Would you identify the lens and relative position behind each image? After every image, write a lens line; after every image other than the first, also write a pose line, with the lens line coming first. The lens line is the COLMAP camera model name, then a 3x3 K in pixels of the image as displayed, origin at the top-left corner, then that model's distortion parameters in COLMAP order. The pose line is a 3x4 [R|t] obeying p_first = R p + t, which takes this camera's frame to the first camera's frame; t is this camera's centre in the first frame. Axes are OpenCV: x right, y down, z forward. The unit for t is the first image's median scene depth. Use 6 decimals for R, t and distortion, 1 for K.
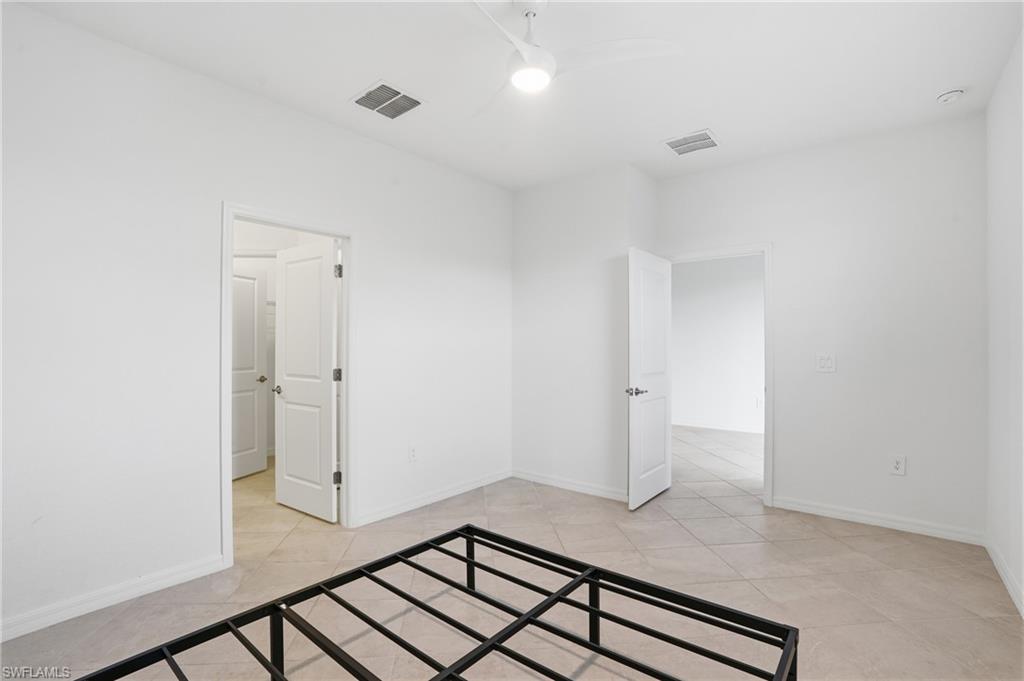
lens RADIAL K [[466.9, 0, 504.5], [0, 466.9, 342.4], [0, 0, 1]] dist [-0.067052, 0.023139]
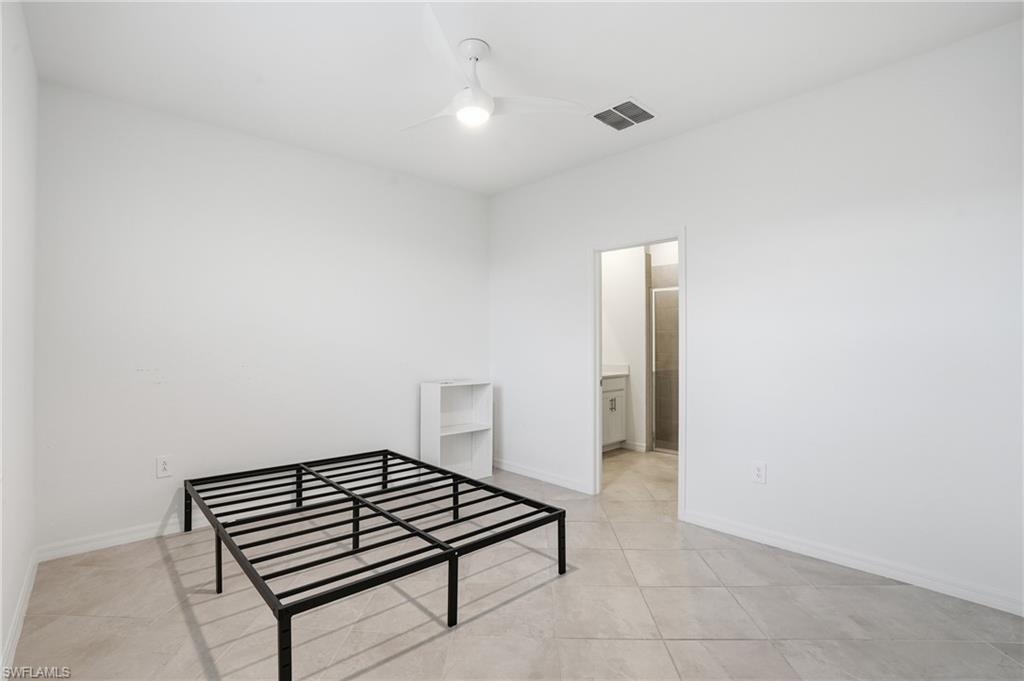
lens RADIAL K [[466.9, 0, 504.5], [0, 466.9, 342.4], [0, 0, 1]] dist [-0.067052, 0.023139]
pose [[-0.134778, -0.007924, -0.990844, 0.728341], [0.013339, 0.999863, -0.009810, 0.011141], [0.990786, -0.014539, -0.134654, 0.738712]]
